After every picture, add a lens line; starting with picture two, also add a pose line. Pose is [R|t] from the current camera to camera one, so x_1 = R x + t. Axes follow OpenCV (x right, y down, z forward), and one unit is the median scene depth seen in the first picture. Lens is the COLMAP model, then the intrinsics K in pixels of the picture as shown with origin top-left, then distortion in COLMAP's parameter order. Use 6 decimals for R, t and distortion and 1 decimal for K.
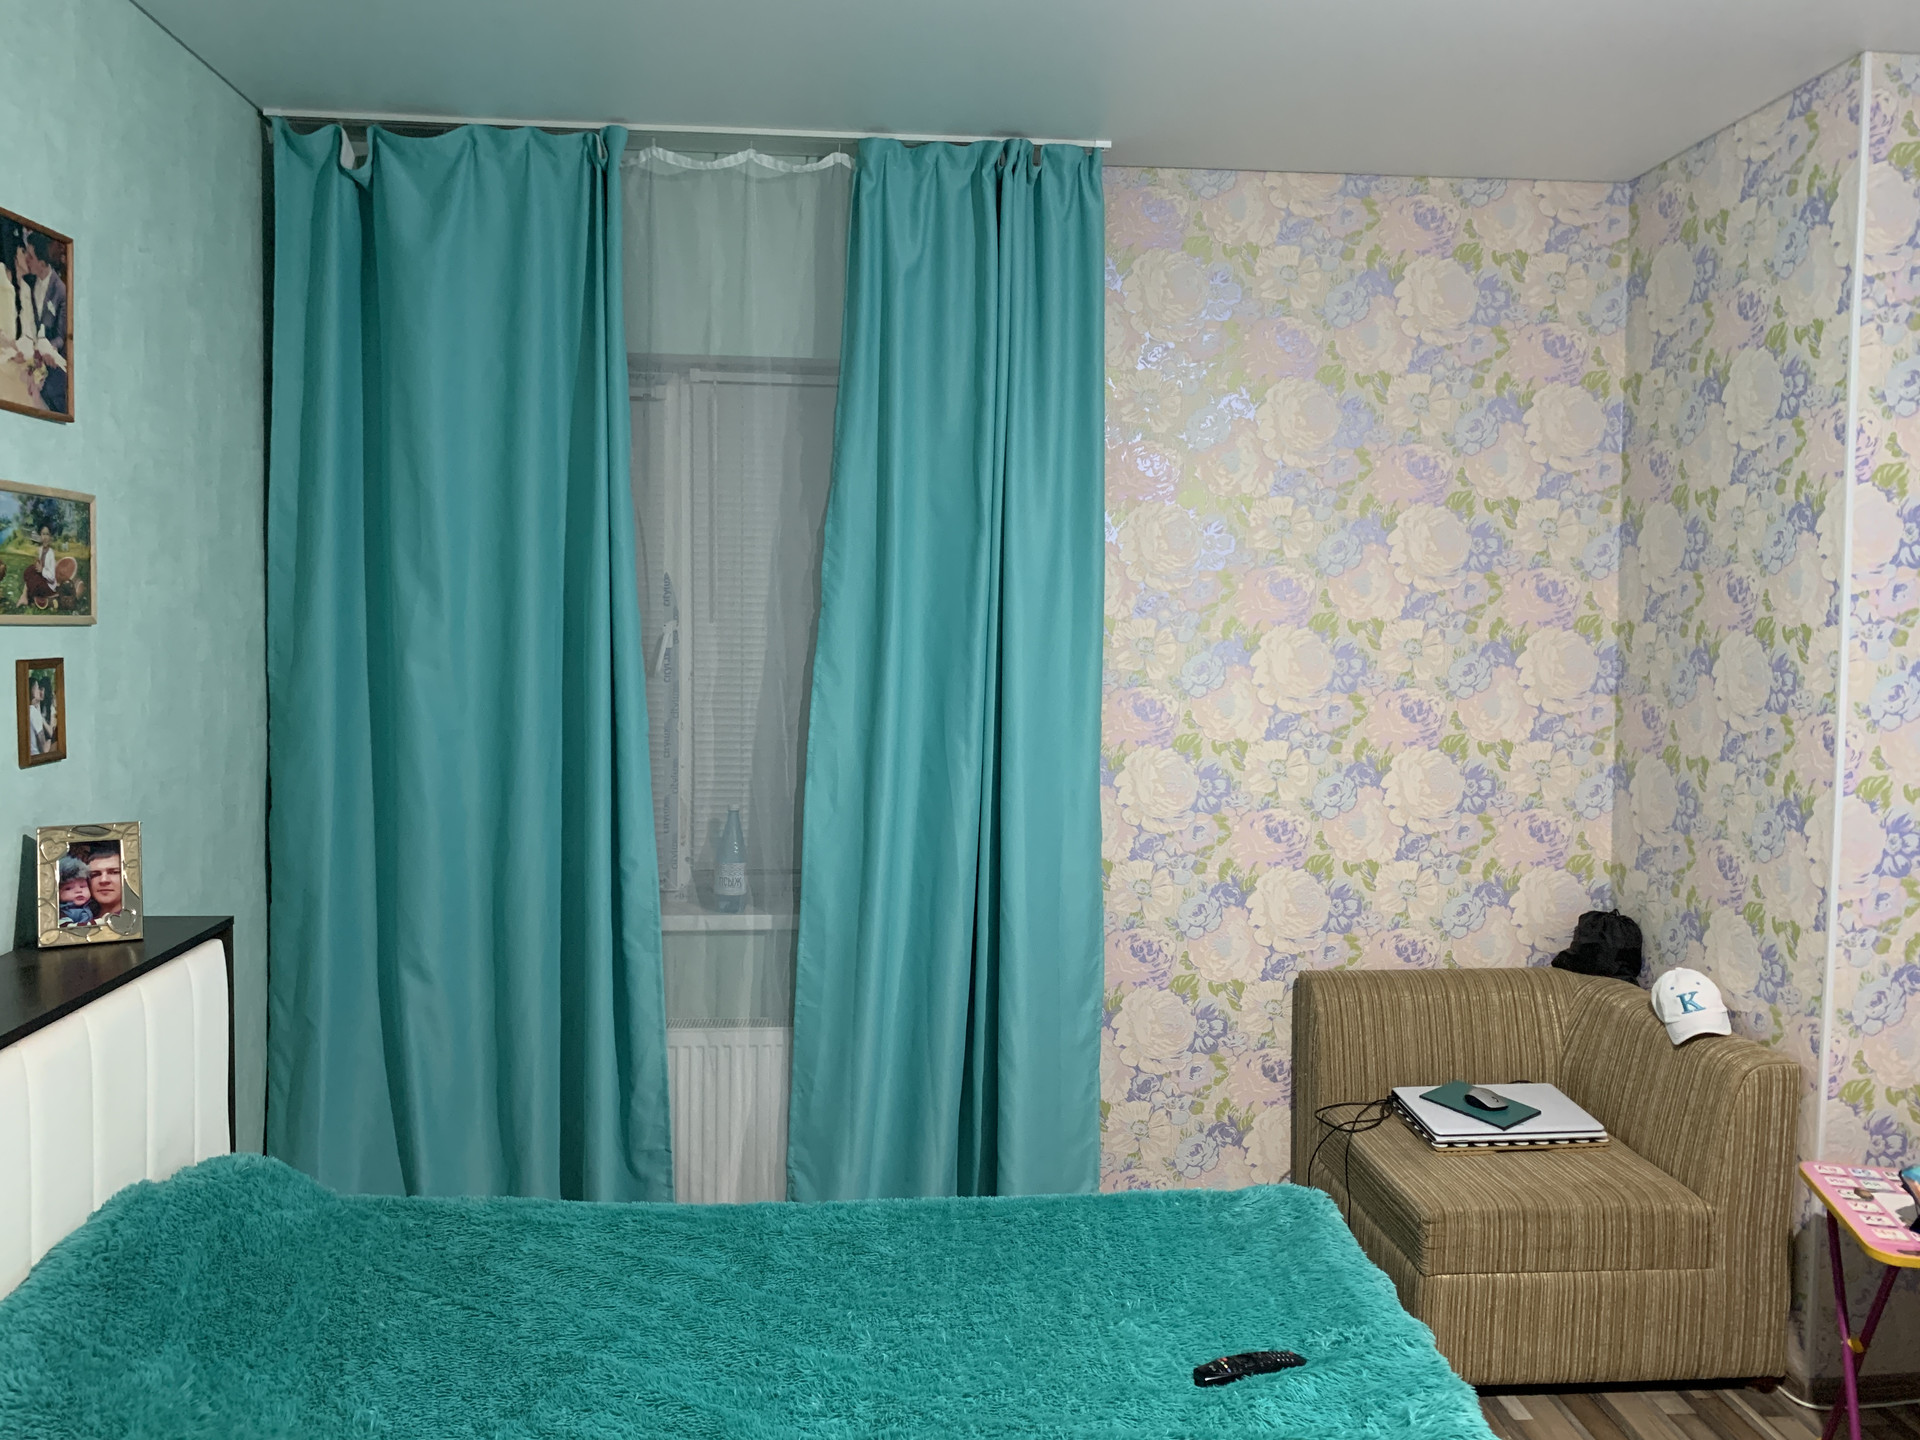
lens RADIAL K [[1457.0, 0, 963.0], [0, 1457.0, 718.1], [0, 0, 1]] dist [-0.007572, -0.005000]
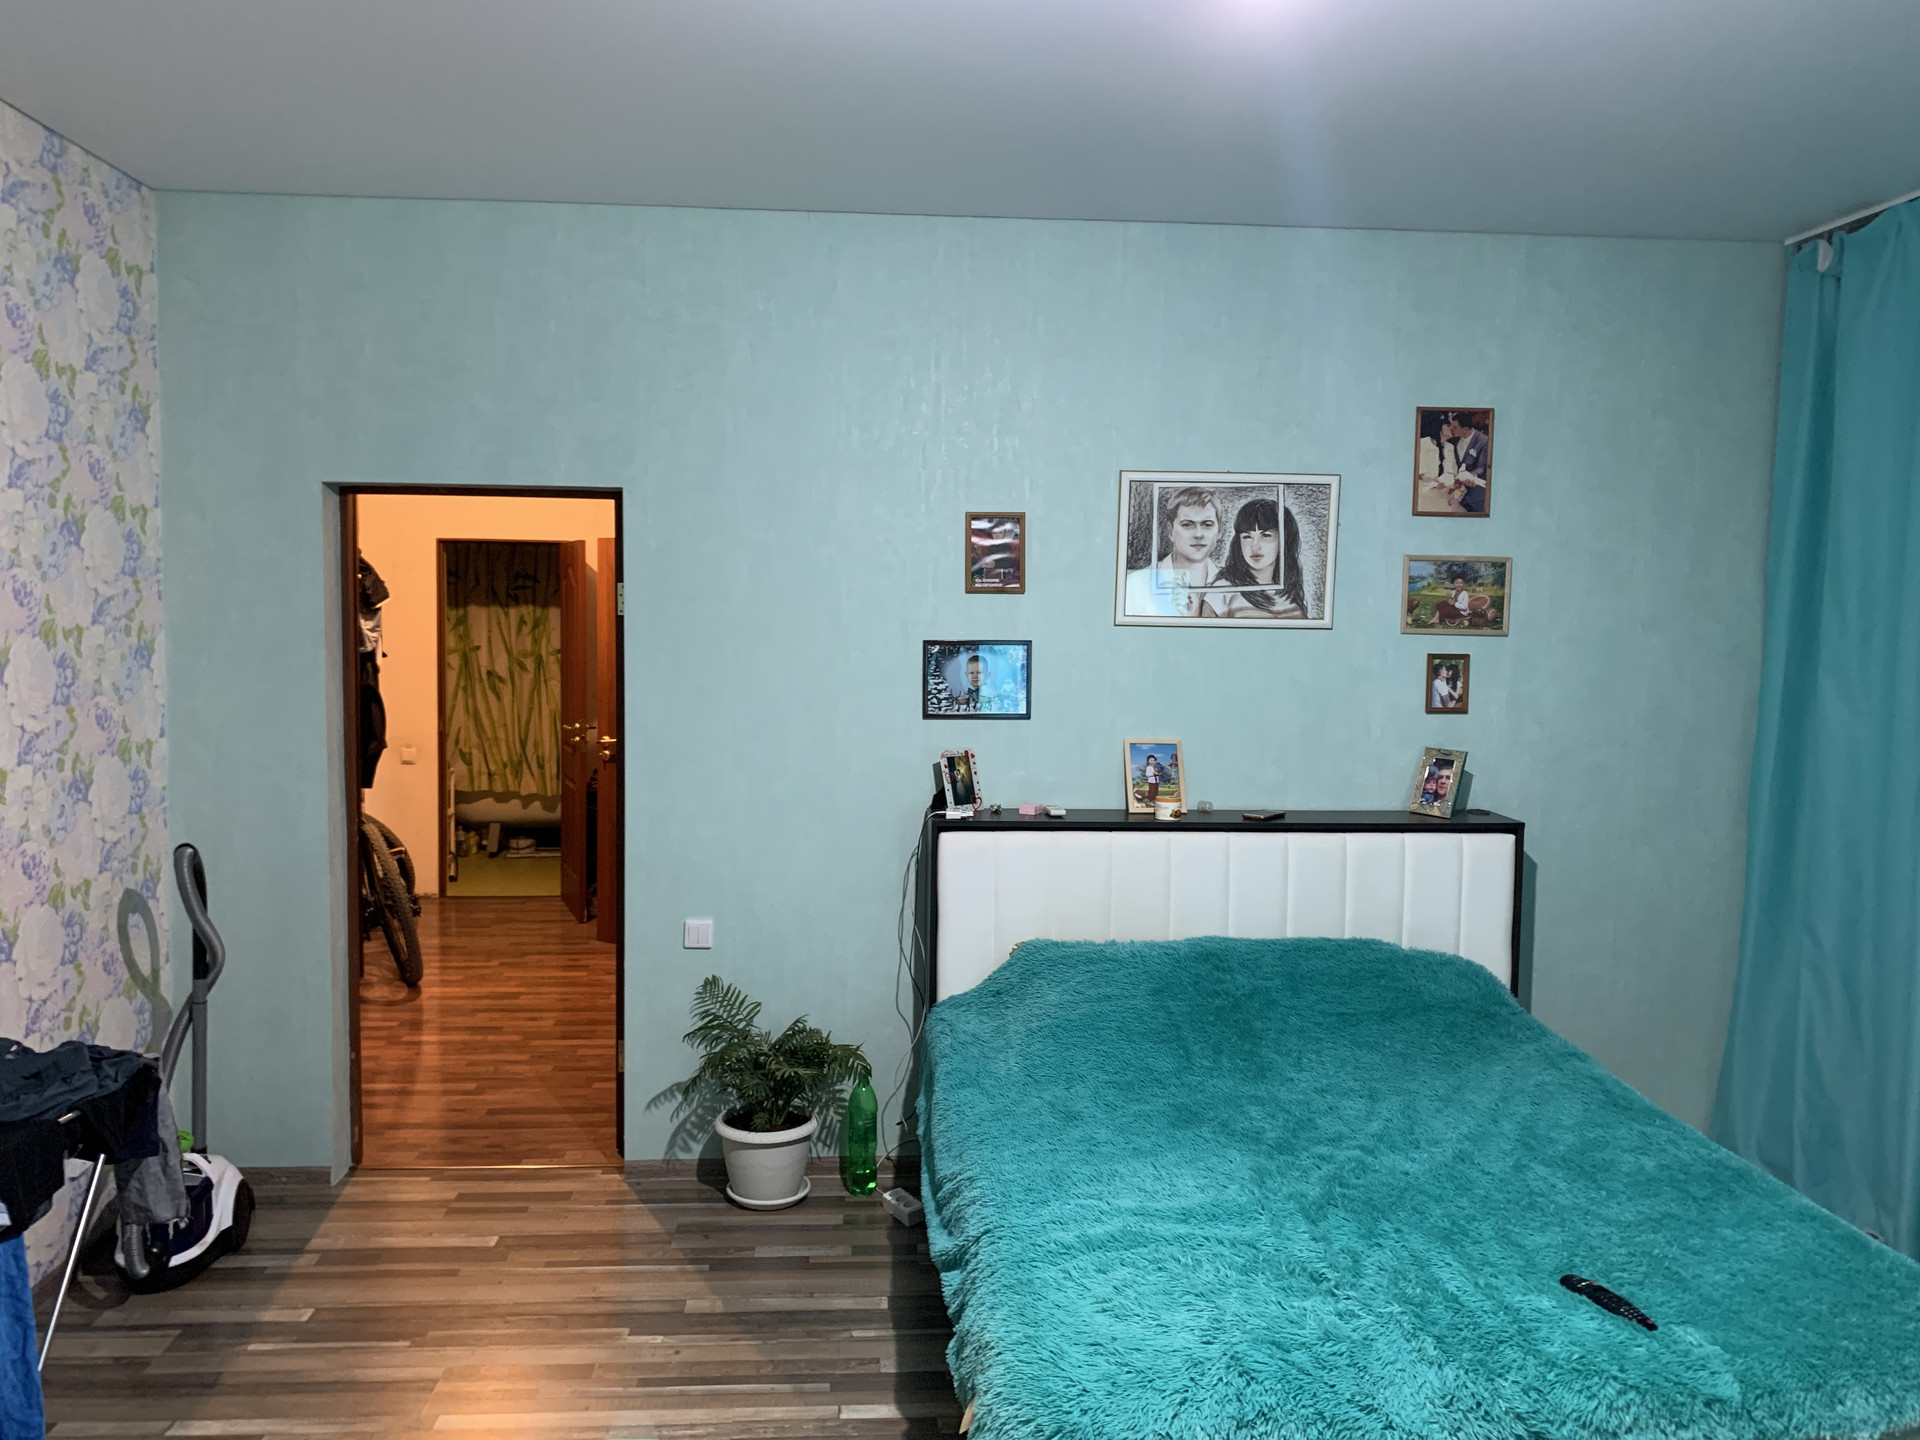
lens RADIAL K [[1457.0, 0, 961.8], [0, 1457.0, 715.7], [0, 0, 1]] dist [-0.007572, -0.005000]
pose [[0.000897, 0.061117, -0.998130, 1.131595], [-0.087206, 0.994333, 0.060806, -0.022223], [0.996190, 0.086989, 0.006222, 0.407575]]
